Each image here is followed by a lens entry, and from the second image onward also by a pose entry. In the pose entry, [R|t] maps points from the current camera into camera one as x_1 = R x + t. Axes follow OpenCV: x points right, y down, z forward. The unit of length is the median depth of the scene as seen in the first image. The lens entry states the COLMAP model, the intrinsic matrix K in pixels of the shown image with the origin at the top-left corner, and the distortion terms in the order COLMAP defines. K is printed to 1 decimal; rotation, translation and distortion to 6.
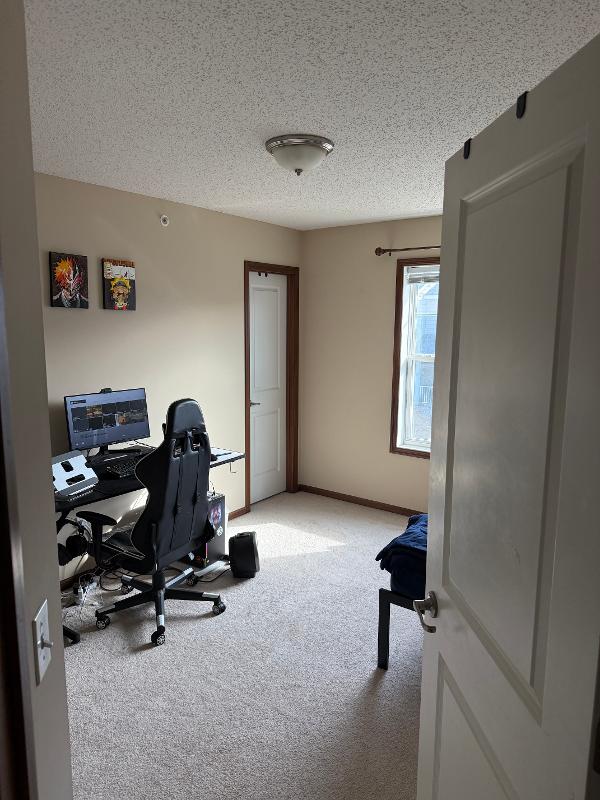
lens RADIAL K [[553.4, 0, 300.0], [0, 553.4, 400.0], [0, 0, 1]] dist [0.104167, -0.126244]
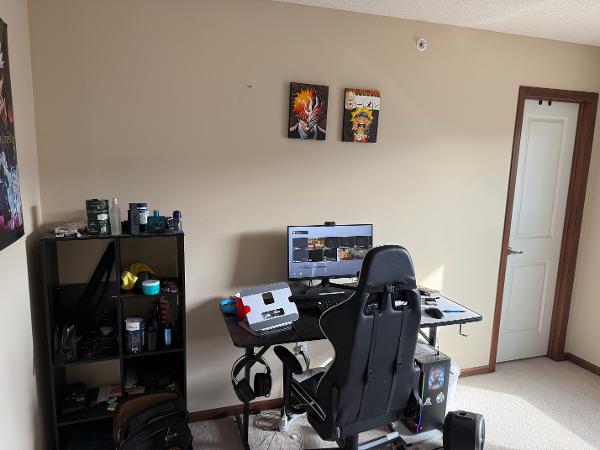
lens RADIAL K [[415.1, 0, 299.2], [0, 415.1, 229.8], [0, 0, 1]] dist [0.104167, -0.126244]
pose [[0.813792, 0.110063, -0.570639, 0.025805], [-0.103526, 0.993652, 0.044013, -0.032339], [0.571862, 0.023258, 0.820020, 0.369488]]
